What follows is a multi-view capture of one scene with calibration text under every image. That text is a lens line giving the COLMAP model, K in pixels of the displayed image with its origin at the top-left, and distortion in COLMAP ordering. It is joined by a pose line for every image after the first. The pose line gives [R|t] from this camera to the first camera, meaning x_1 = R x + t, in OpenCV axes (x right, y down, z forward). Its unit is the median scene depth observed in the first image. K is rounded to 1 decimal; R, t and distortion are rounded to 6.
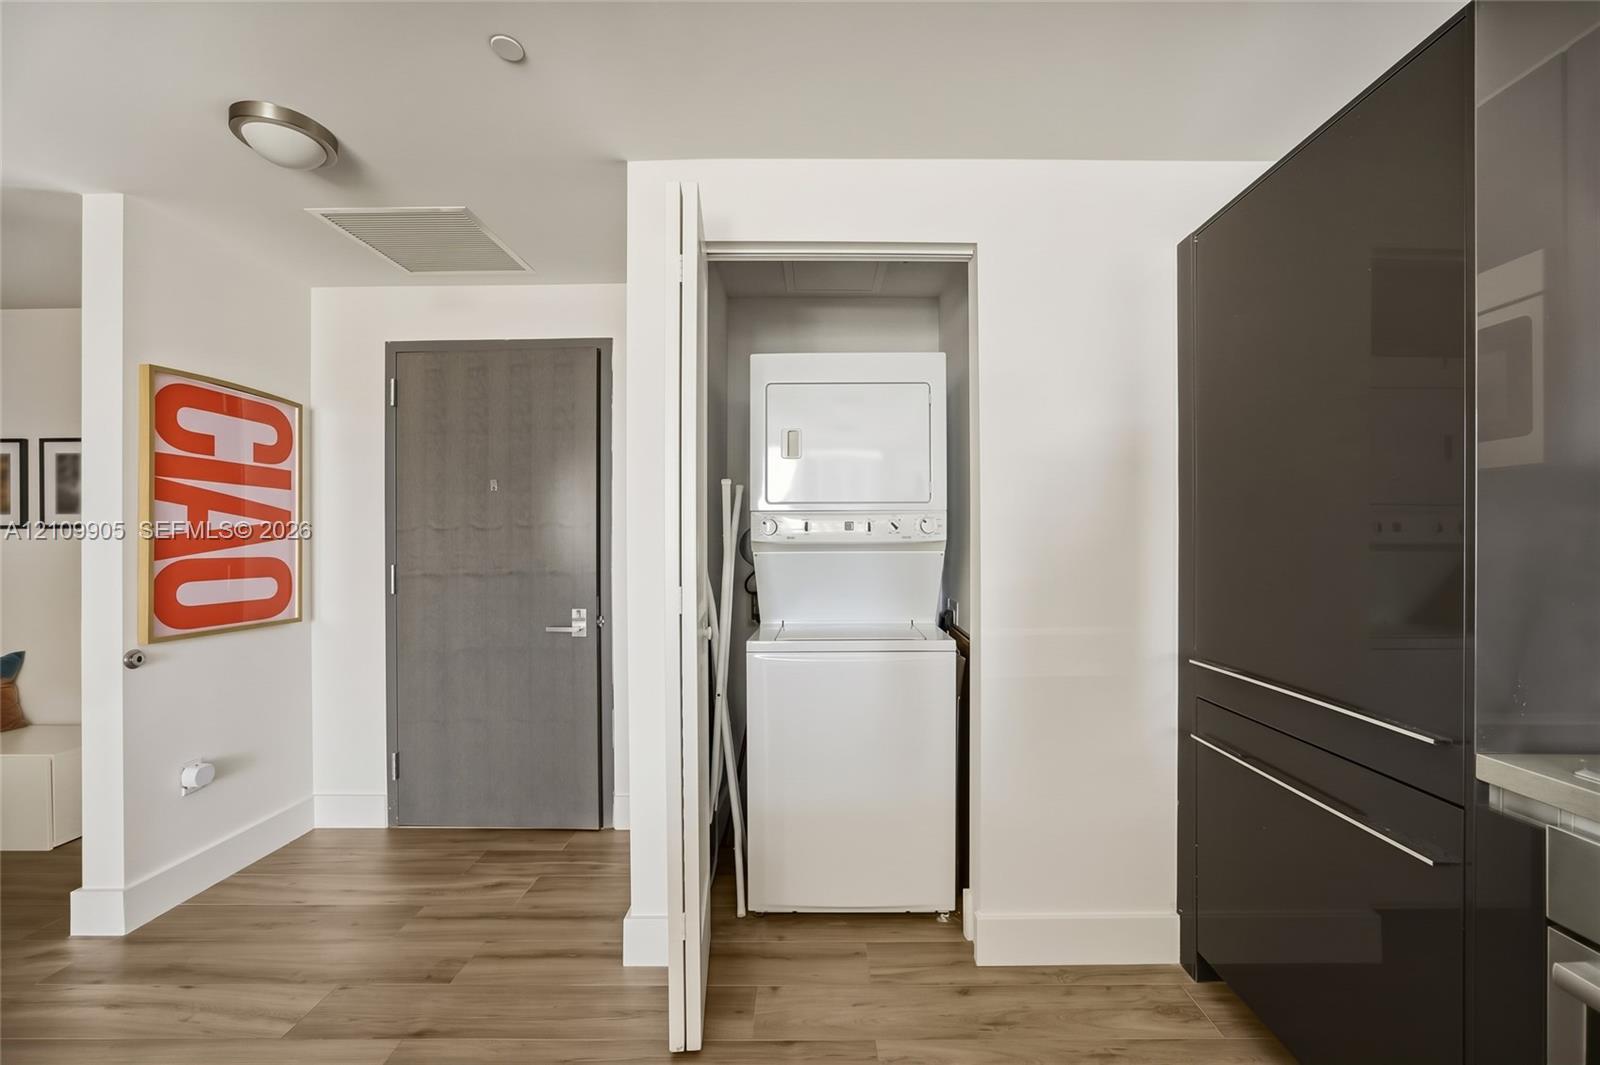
lens RADIAL K [[632.8, 0, 809.6], [0, 632.8, 545.2], [0, 0, 1]] dist [-0.023393, 0.006634]
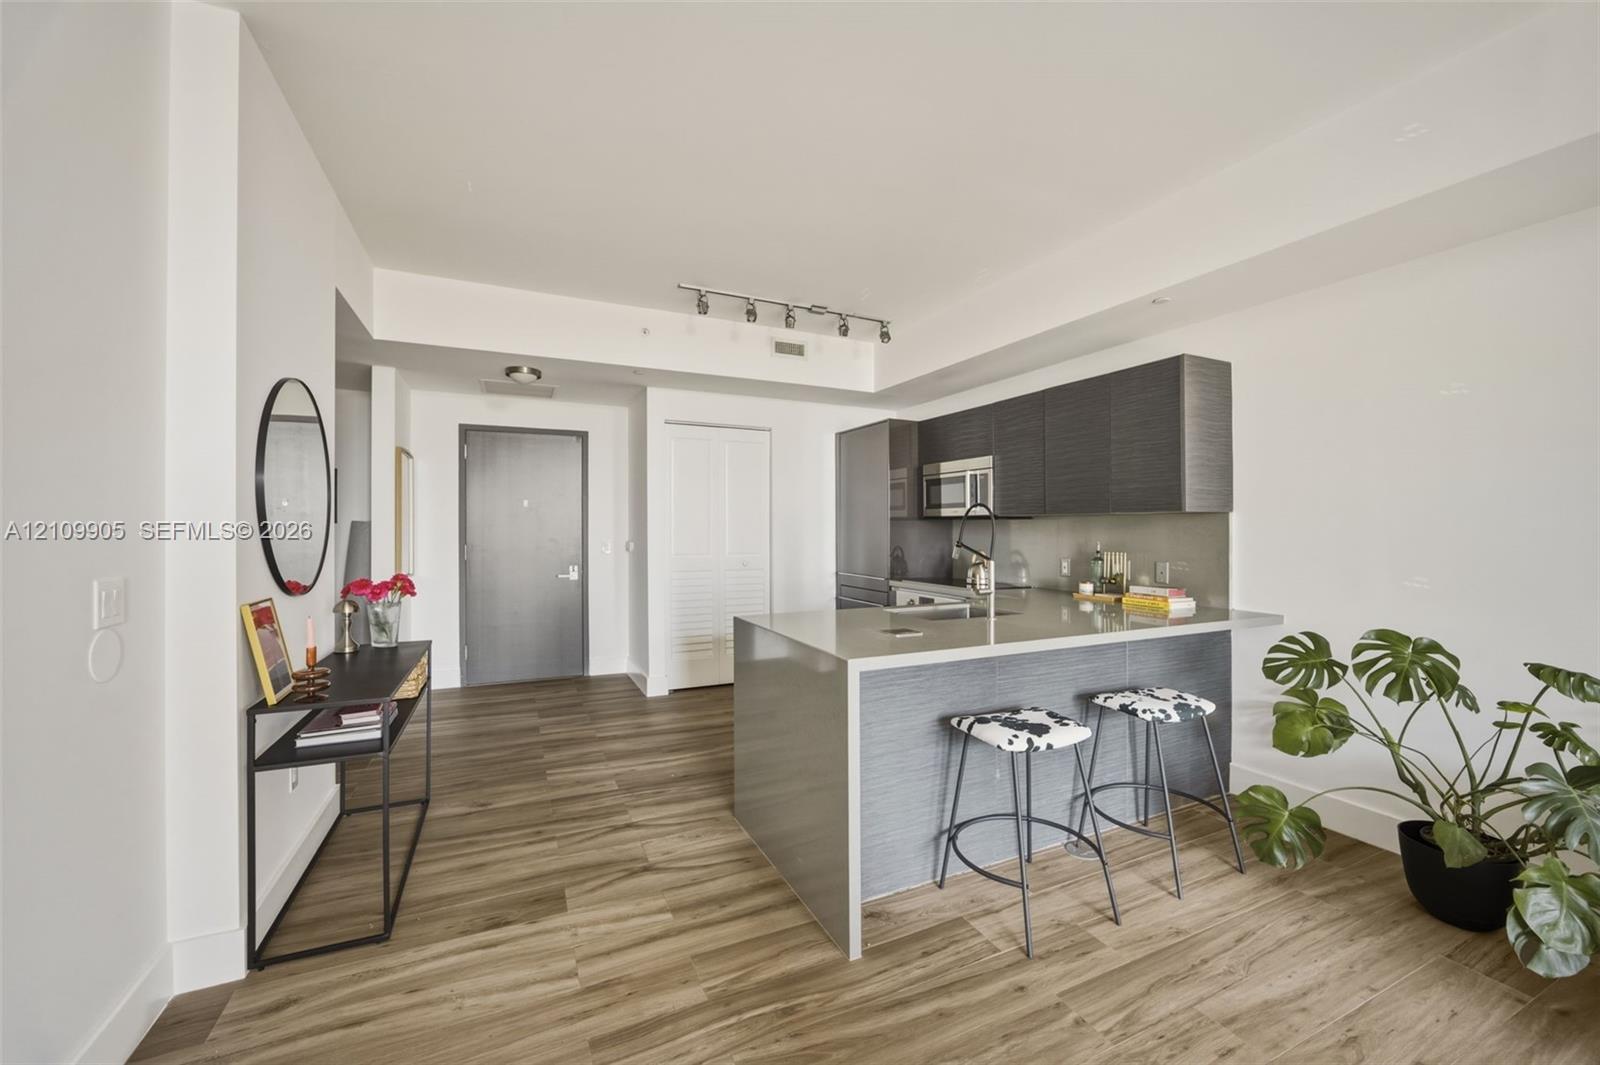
lens RADIAL K [[632.8, 0, 807.2], [0, 632.8, 526.3], [0, 0, 1]] dist [-0.023393, 0.006634]
pose [[0.901896, 0.005402, 0.431920, -0.679686], [0.000345, 0.999912, -0.013227, -0.001169], [-0.431954, 0.012078, 0.901815, -1.366210]]
